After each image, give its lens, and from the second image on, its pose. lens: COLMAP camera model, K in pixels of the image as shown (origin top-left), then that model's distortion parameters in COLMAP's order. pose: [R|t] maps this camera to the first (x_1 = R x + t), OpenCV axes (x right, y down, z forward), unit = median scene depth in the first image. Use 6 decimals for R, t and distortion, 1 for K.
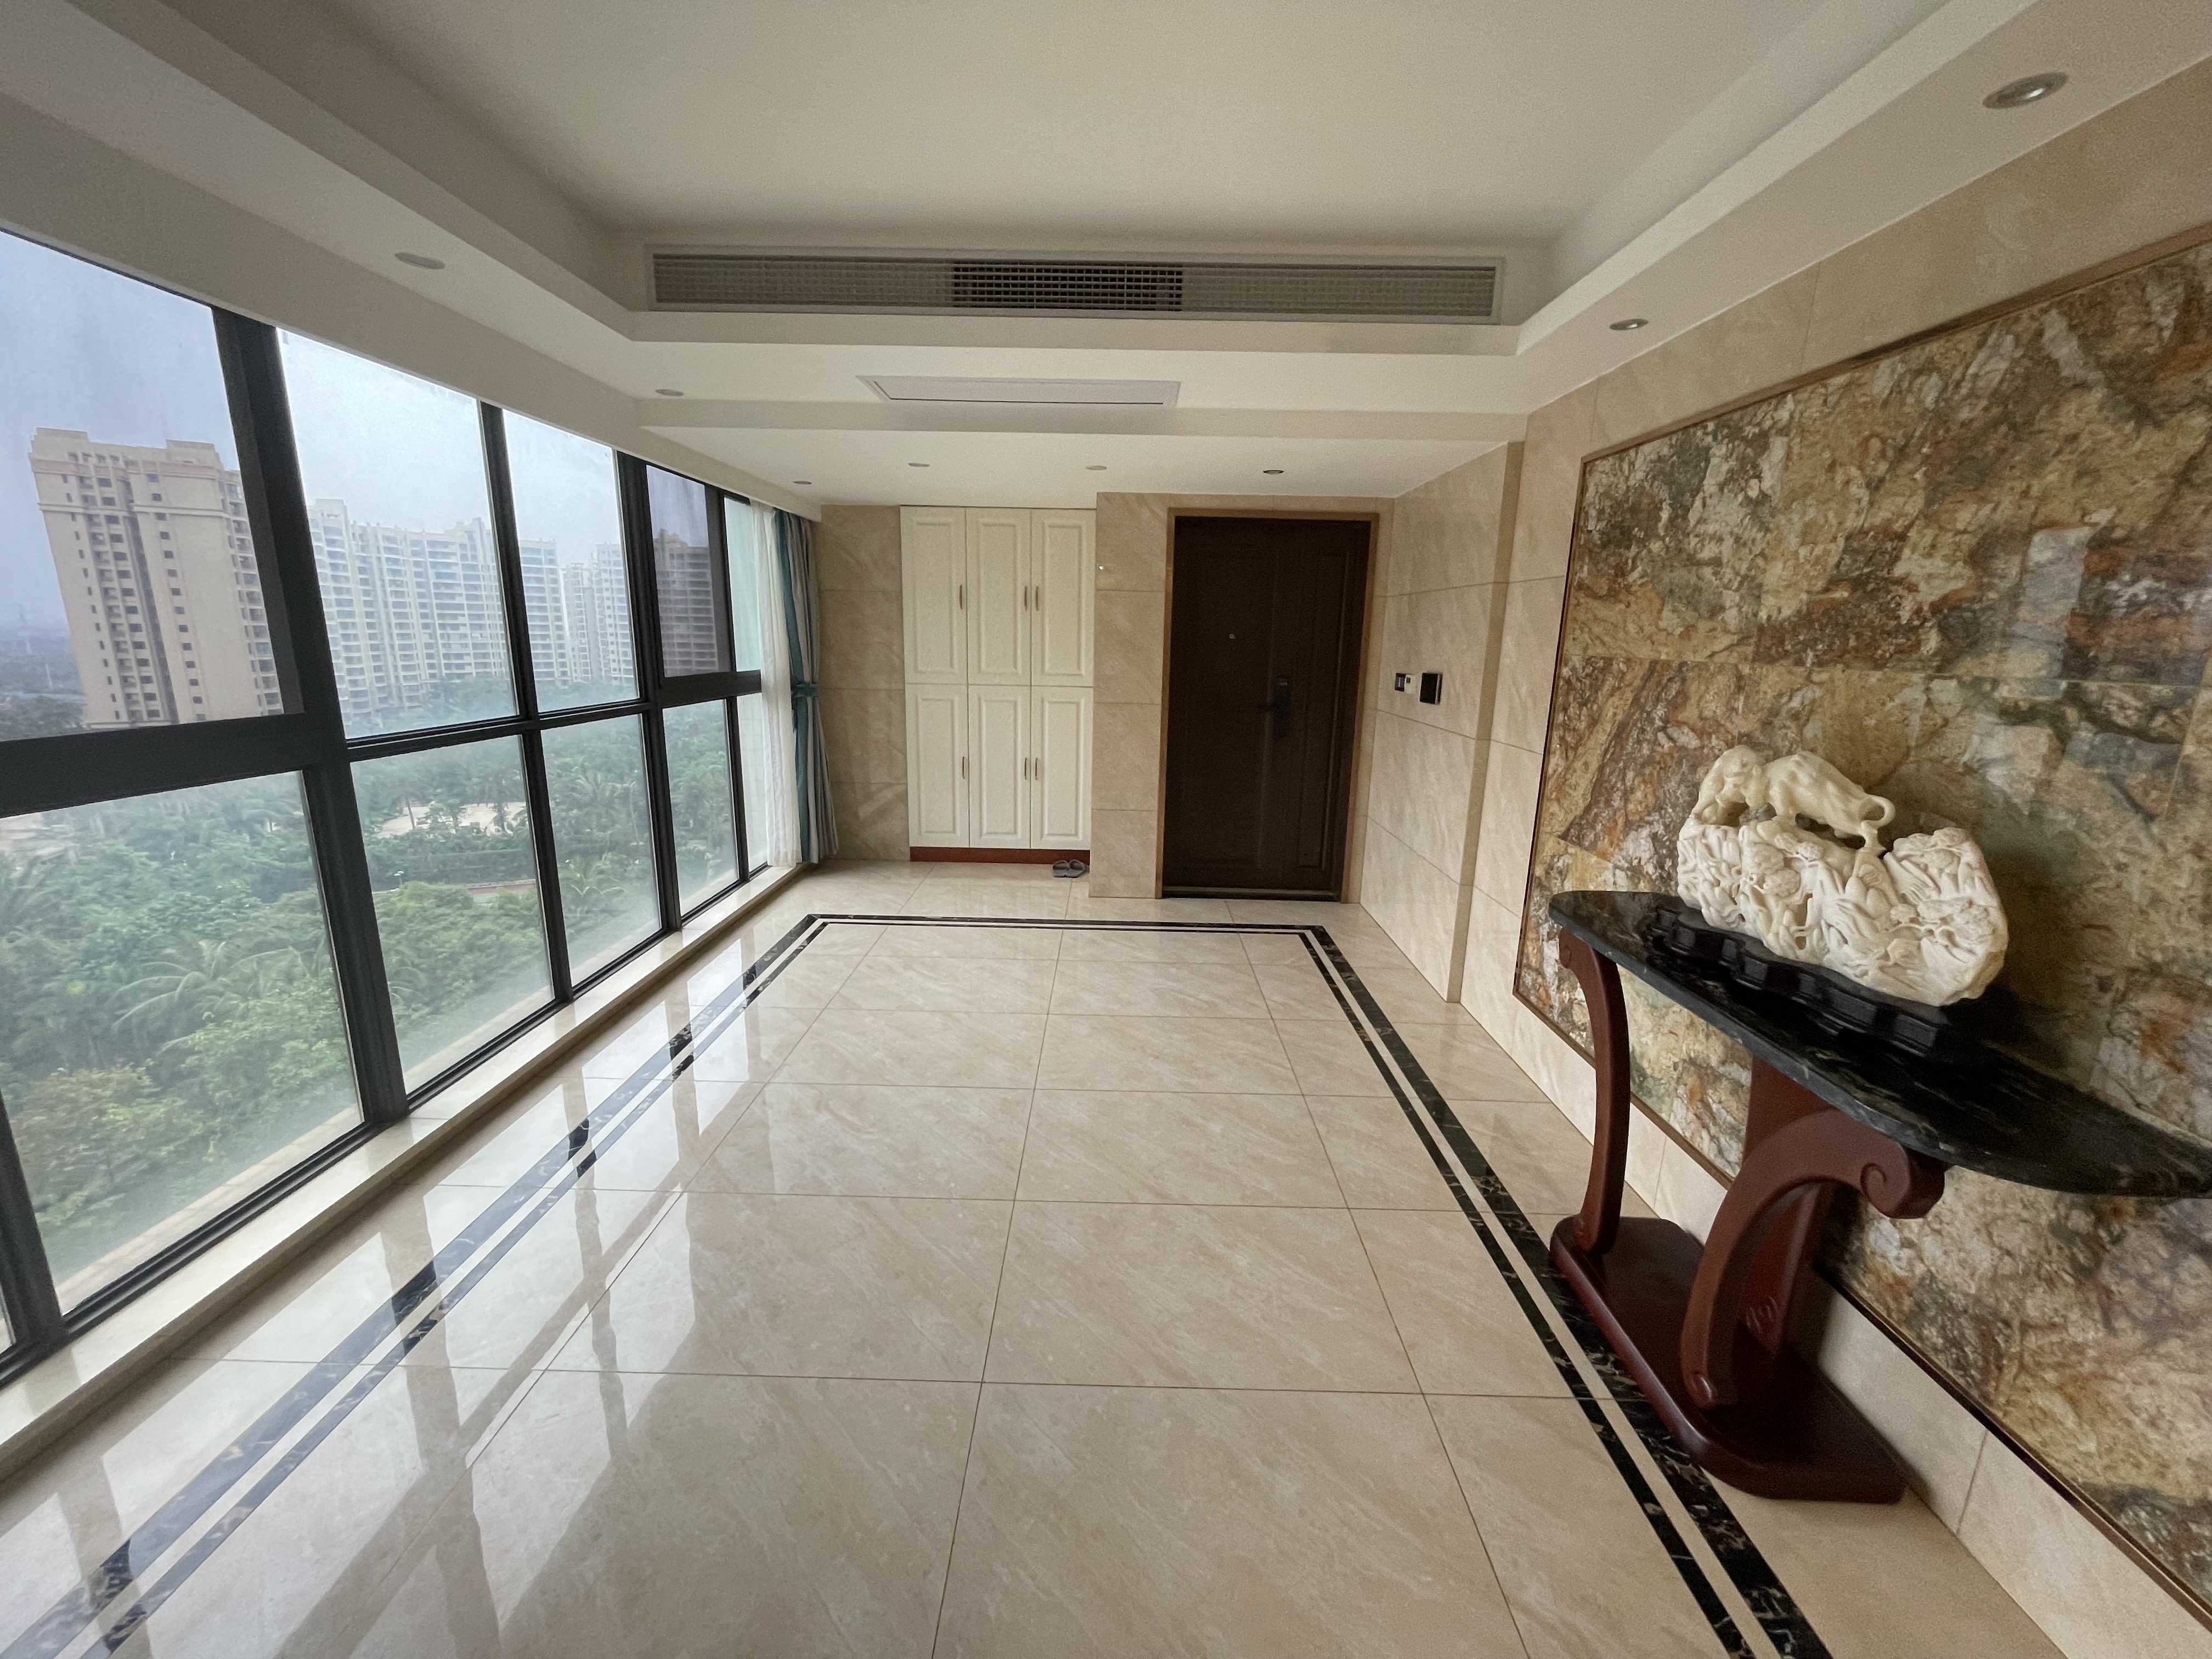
lens RADIAL K [[891.4, 0, 1110.2], [0, 891.4, 830.0], [0, 0, 1]] dist [-0.002634, -0.000090]
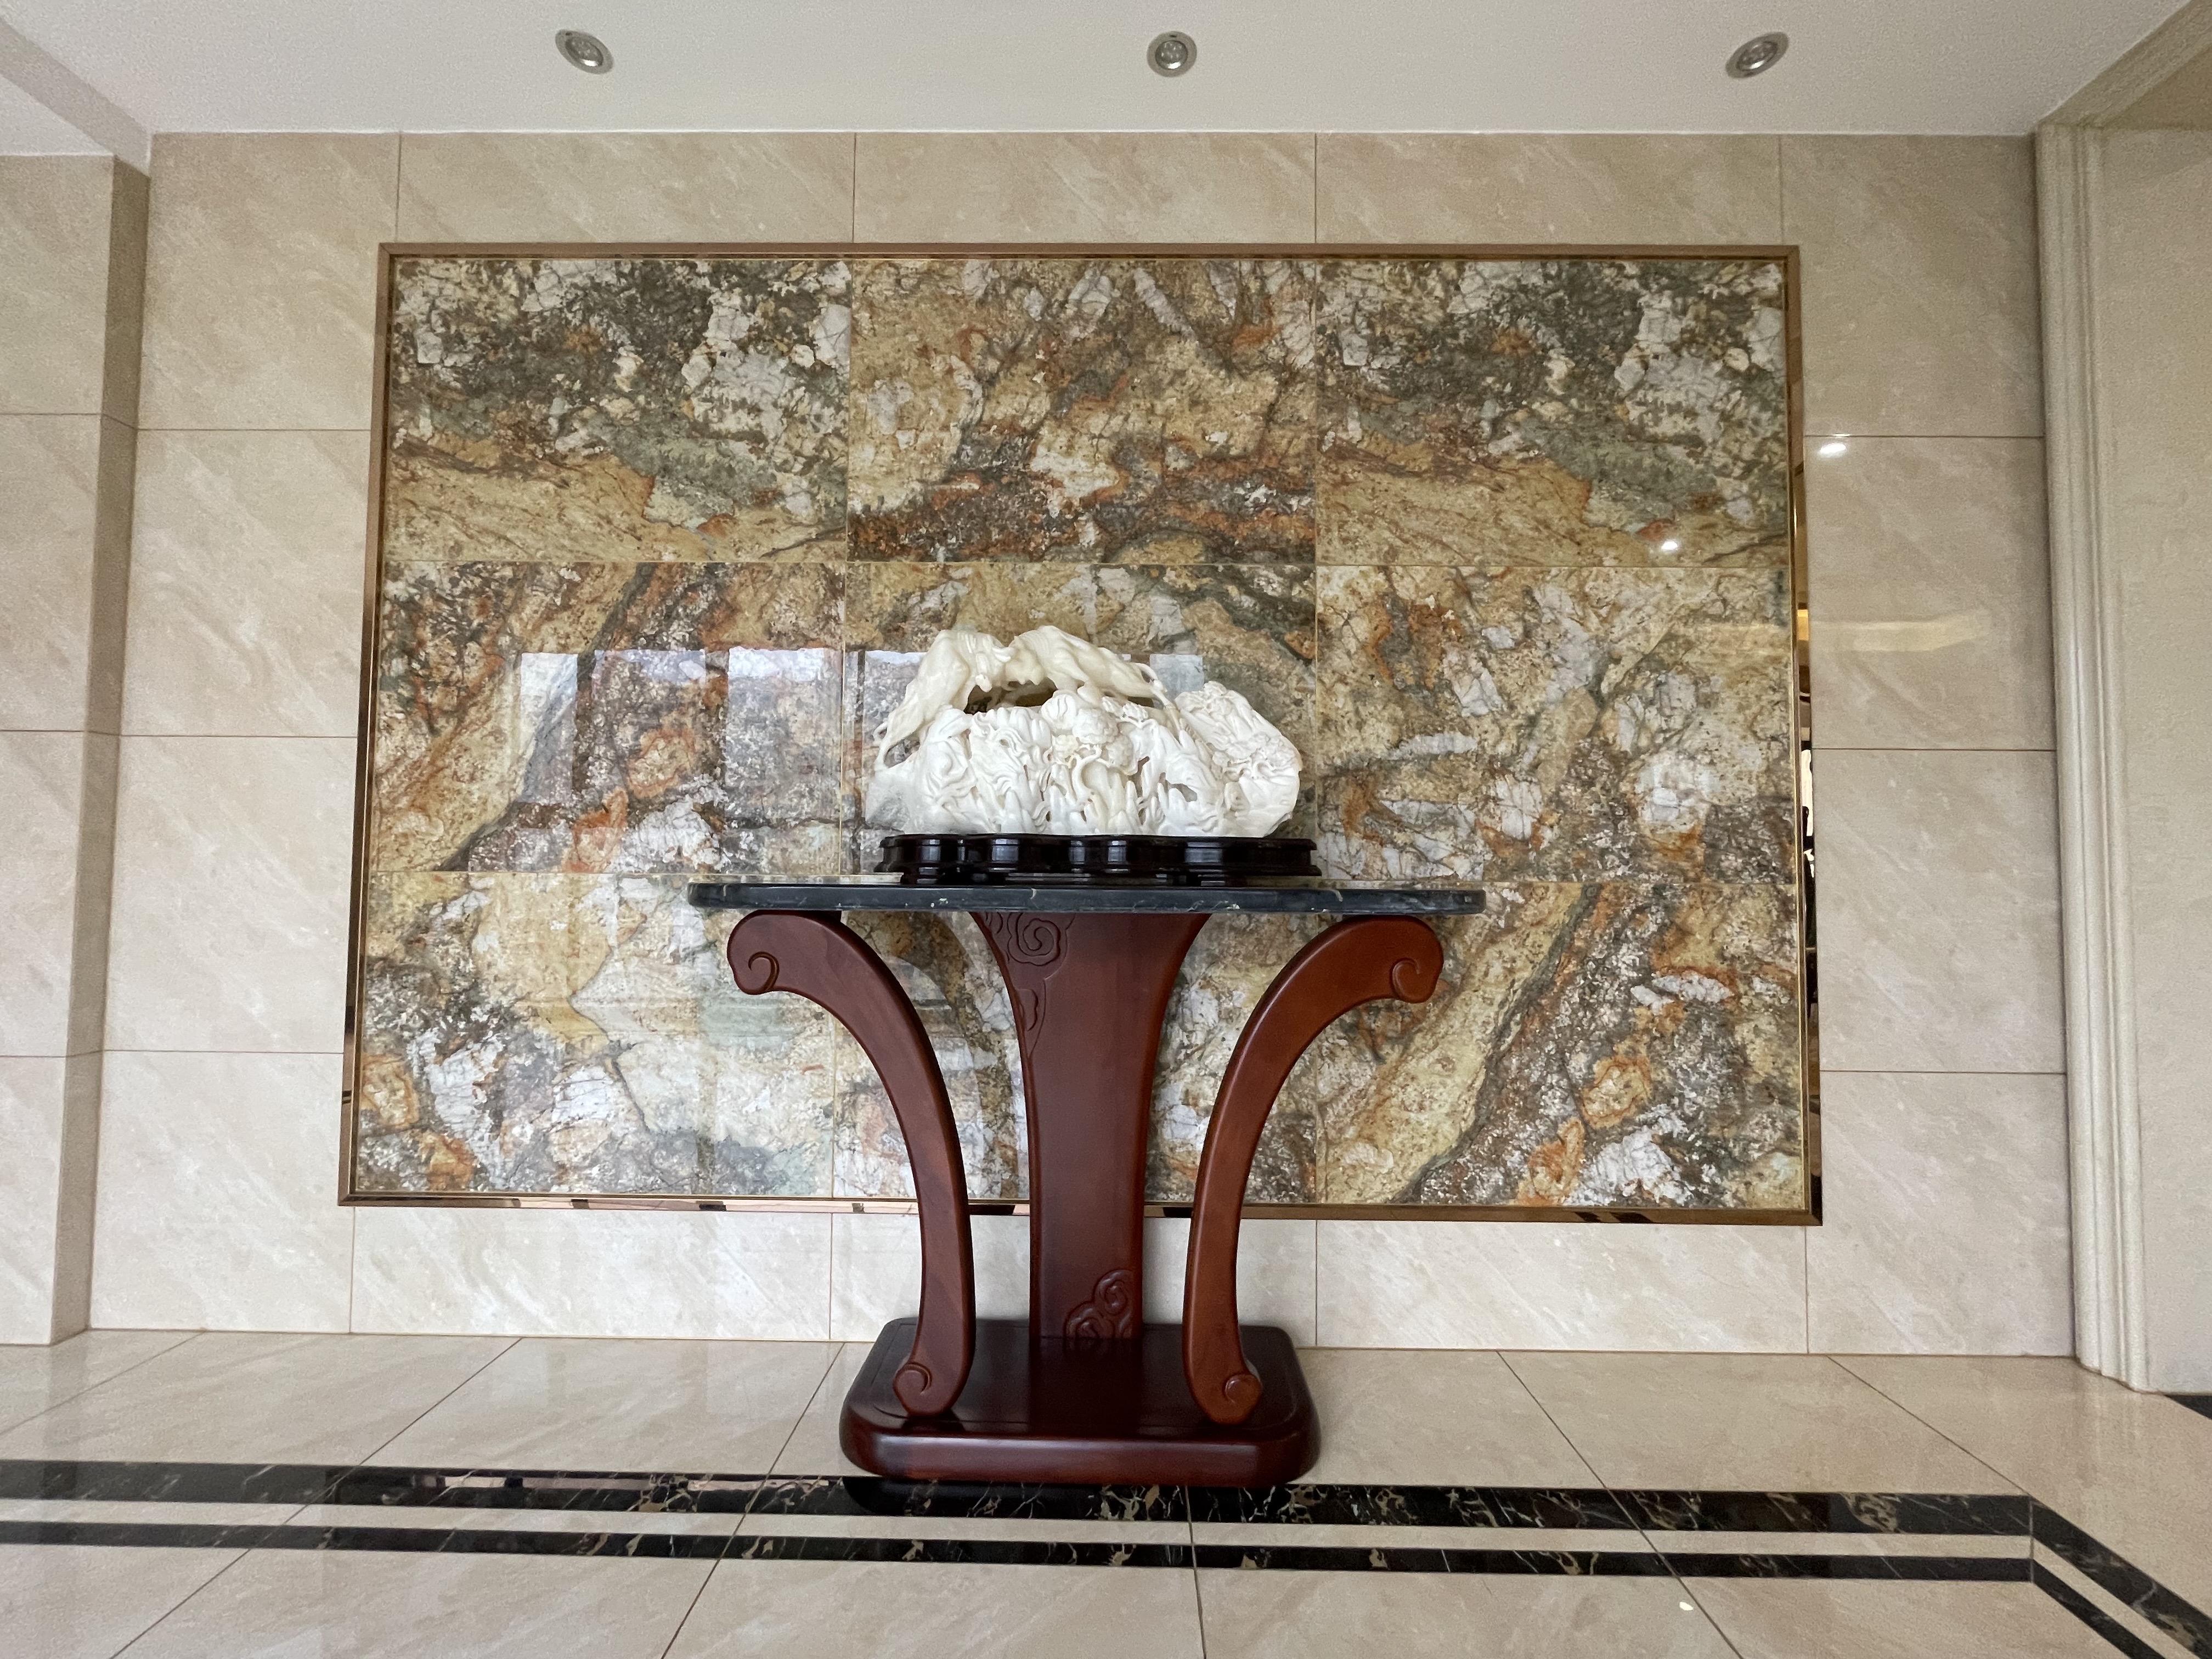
lens RADIAL K [[891.4, 0, 1104.7], [0, 891.4, 831.6], [0, 0, 1]] dist [-0.002634, -0.000090]
pose [[0.005536, 0.017975, 0.999823, -0.105490], [0.207985, 0.977953, -0.018733, 0.140475], [-0.978116, 0.208052, 0.001676, 0.972261]]
